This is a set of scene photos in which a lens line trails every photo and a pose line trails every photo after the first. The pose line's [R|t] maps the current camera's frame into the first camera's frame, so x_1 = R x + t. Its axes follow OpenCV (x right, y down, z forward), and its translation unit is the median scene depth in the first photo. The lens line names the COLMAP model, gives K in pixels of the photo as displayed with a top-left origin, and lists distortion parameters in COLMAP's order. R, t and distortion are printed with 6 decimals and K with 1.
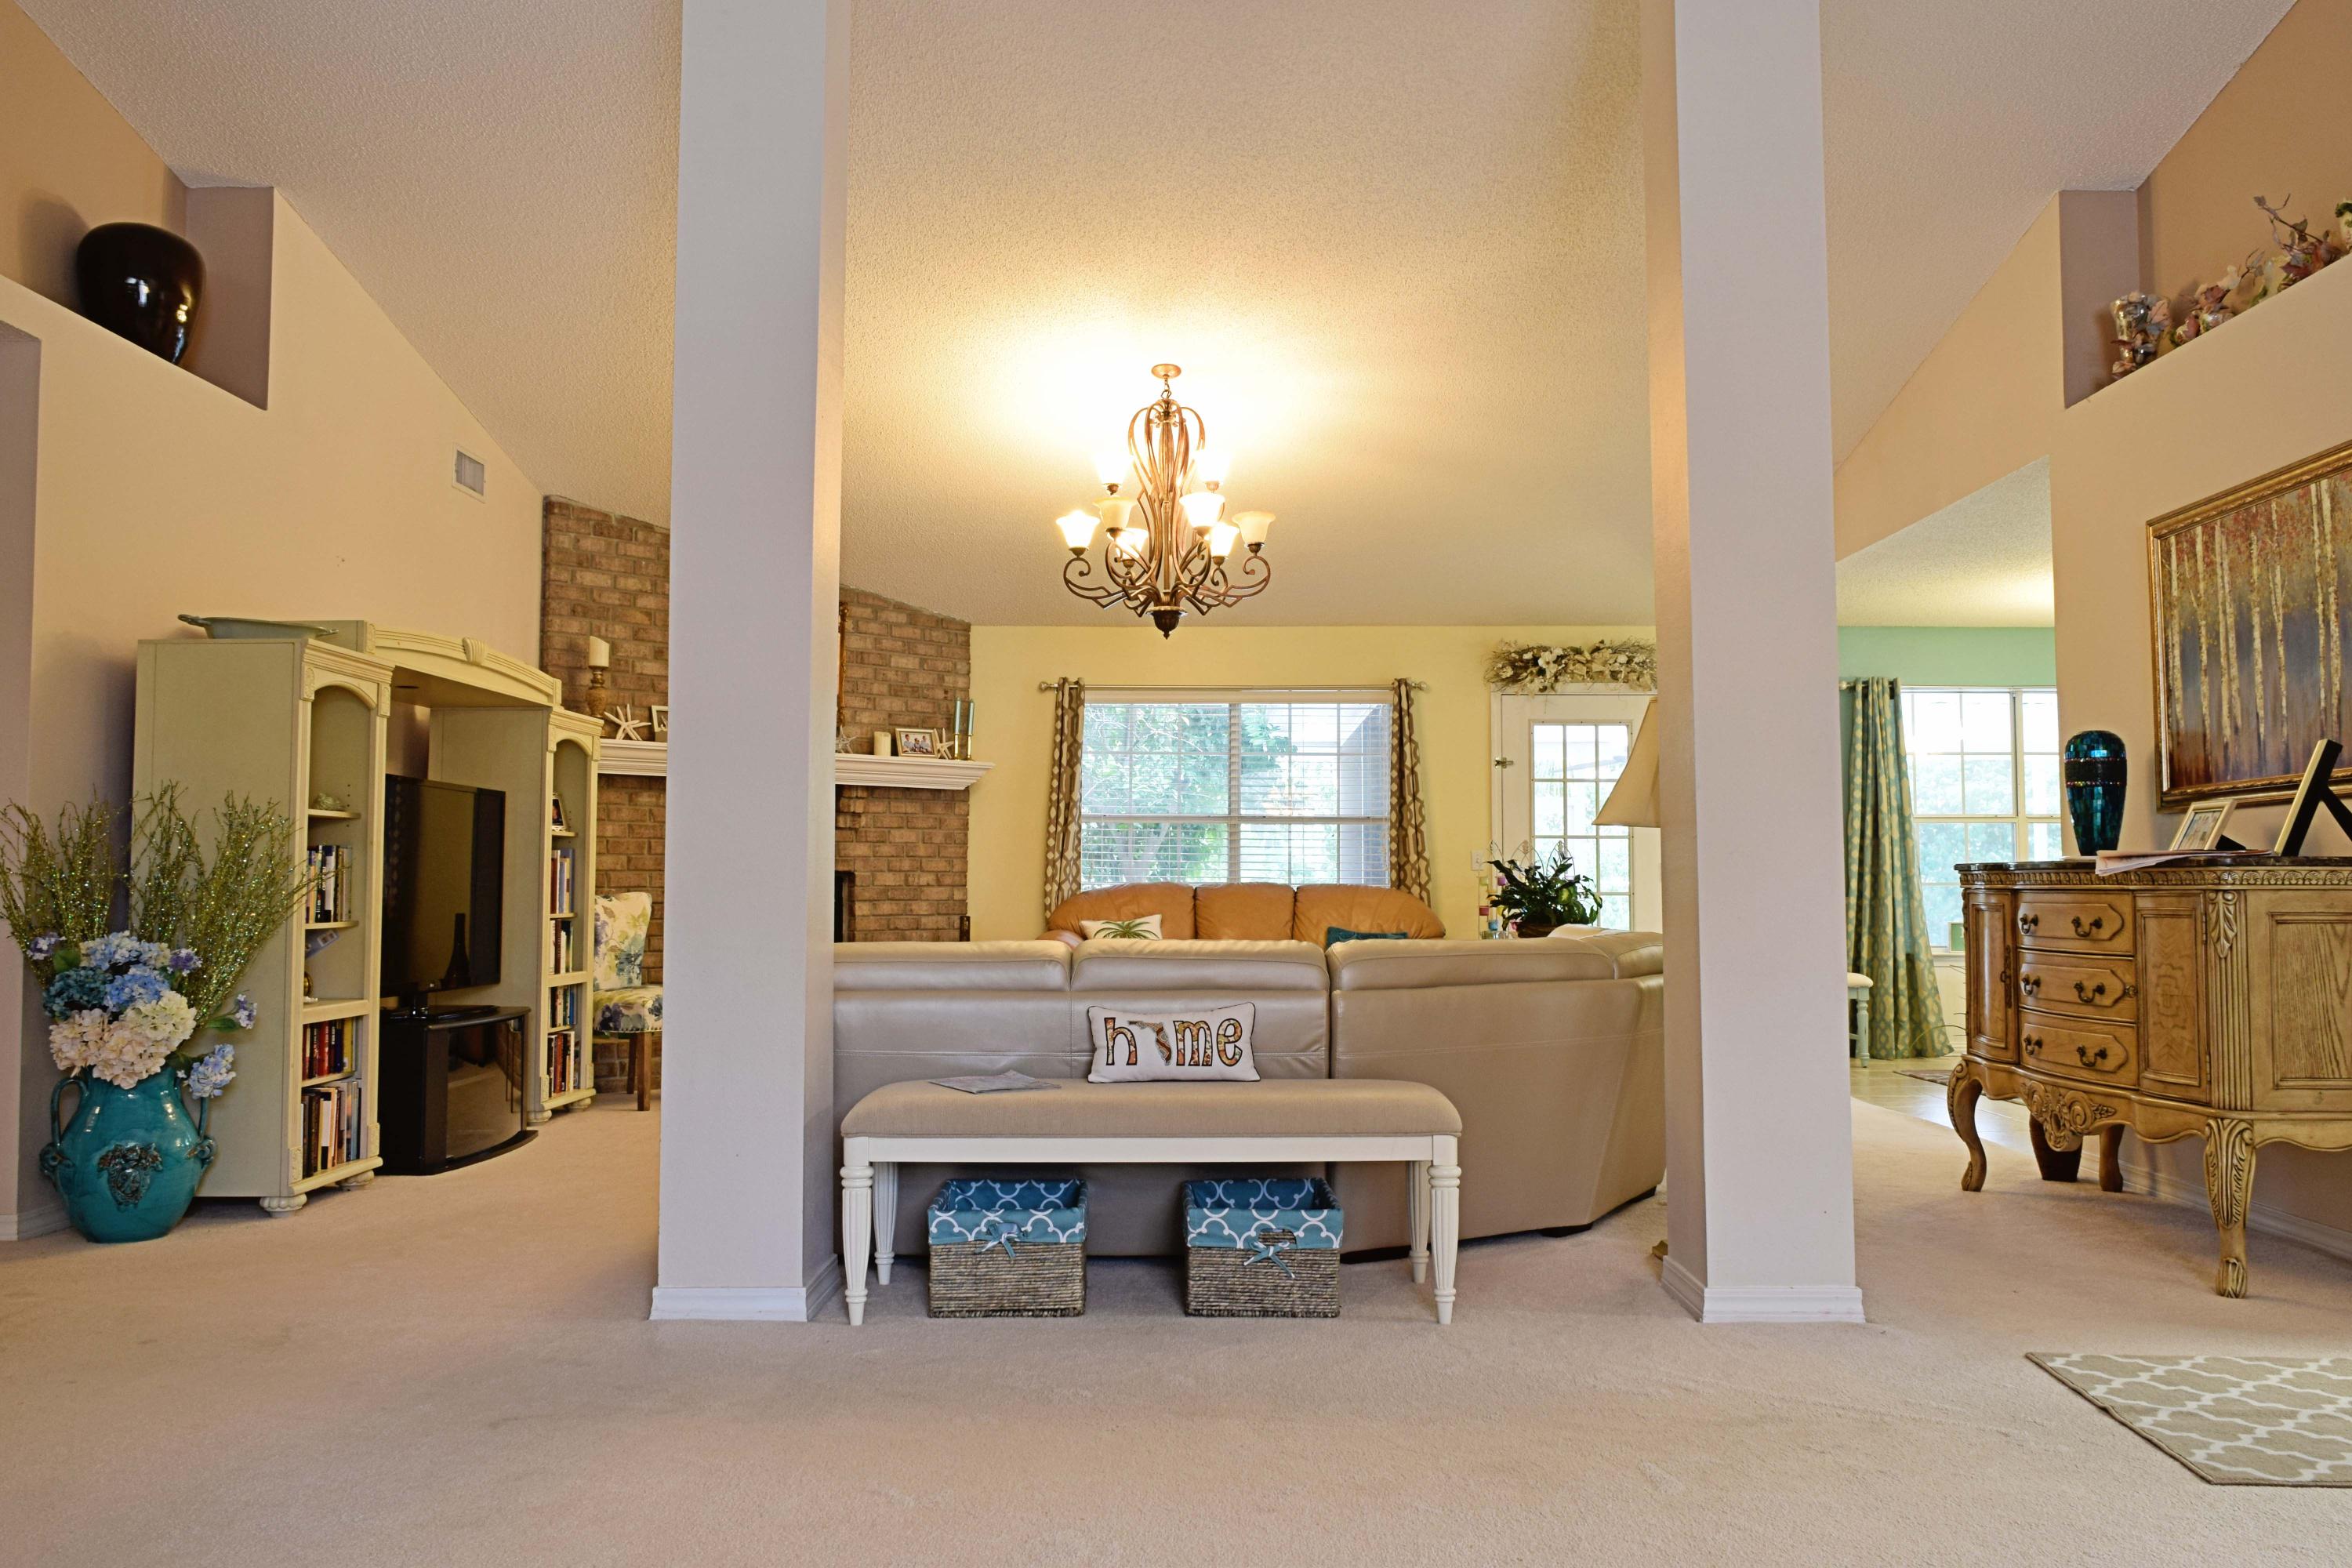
lens RADIAL K [[1839.5, 0, 1162.9], [0, 1839.5, 782.1], [0, 0, 1]] dist [-0.015572, 0.005083]
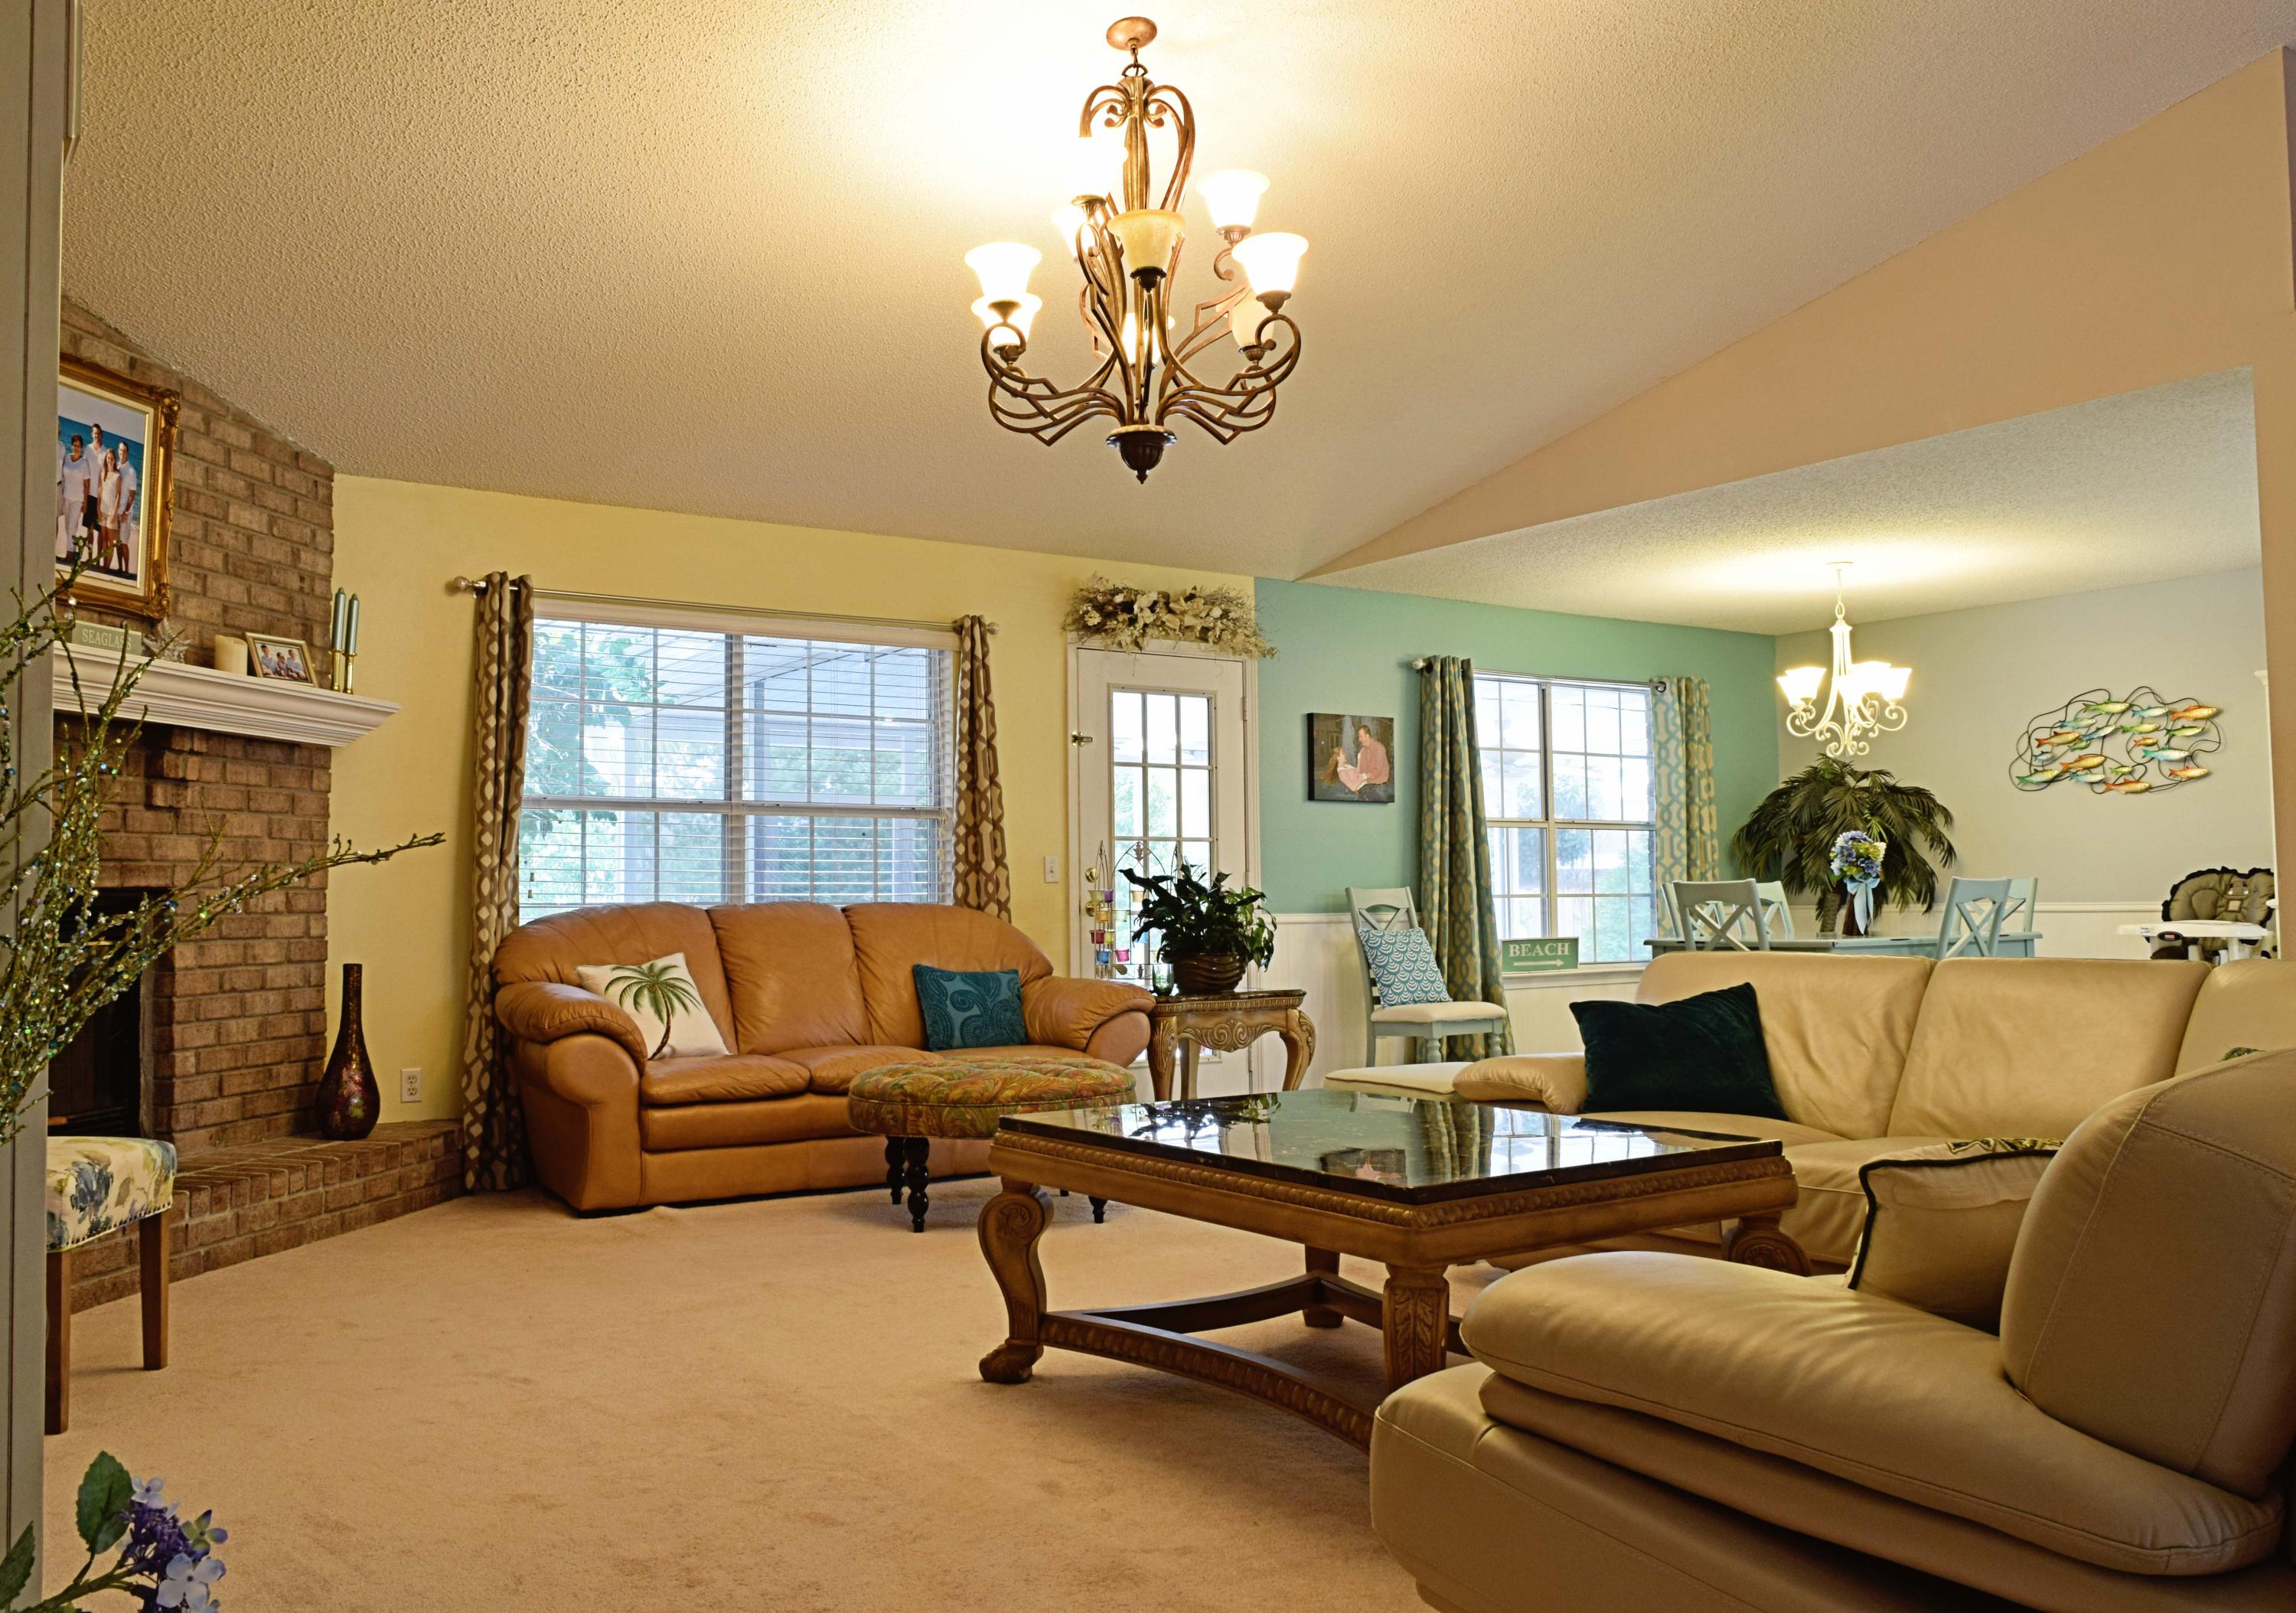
lens RADIAL K [[1889.0, 0, 1088.2], [0, 1889.0, 798.9], [0, 0, 1]] dist [-0.004487, -0.007363]
pose [[0.820073, 0.021654, 0.571849, -0.256524], [-0.020155, 0.999757, -0.008953, 0.021060], [-0.571903, -0.004183, 0.820310, 0.372962]]
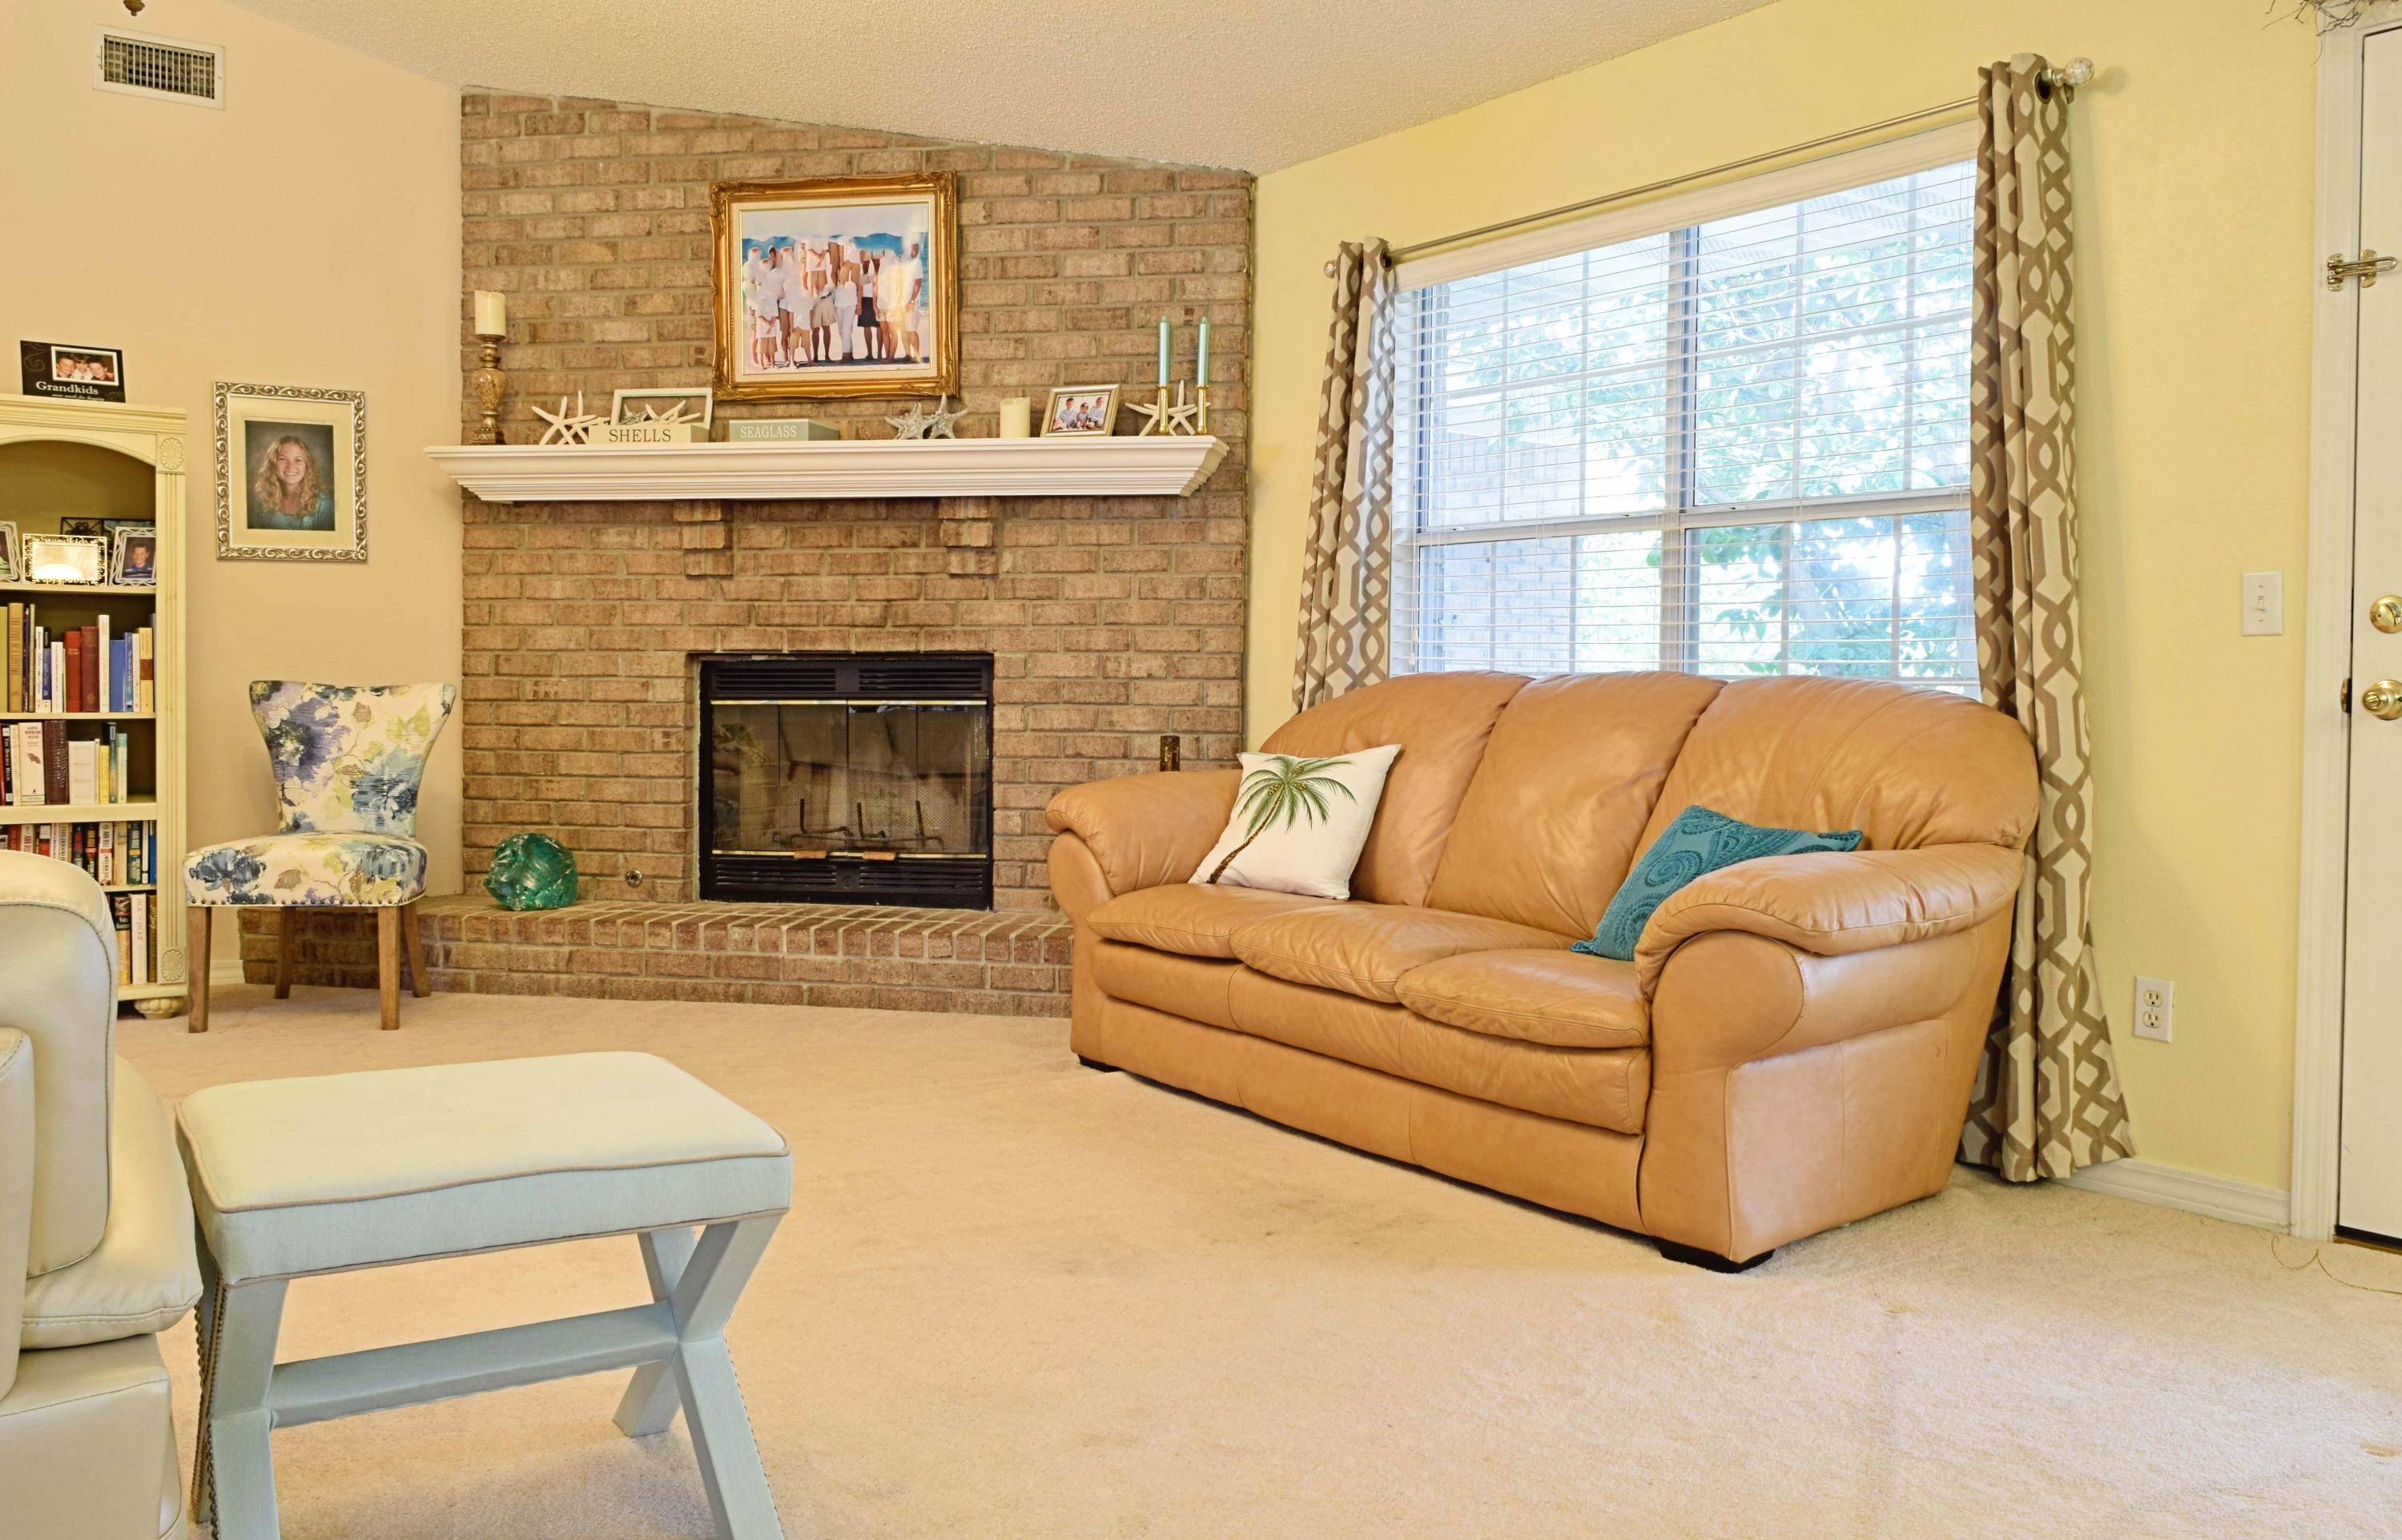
lens RADIAL K [[1886.0, 0, 1221.0], [0, 1886.0, 716.7], [0, 0, 1]] dist [-0.013055, 0.000381]
pose [[0.593375, 0.019849, -0.804681, 0.328101], [0.037346, 0.997940, 0.052154, 0.039638], [0.804059, -0.060998, 0.591412, 0.688911]]
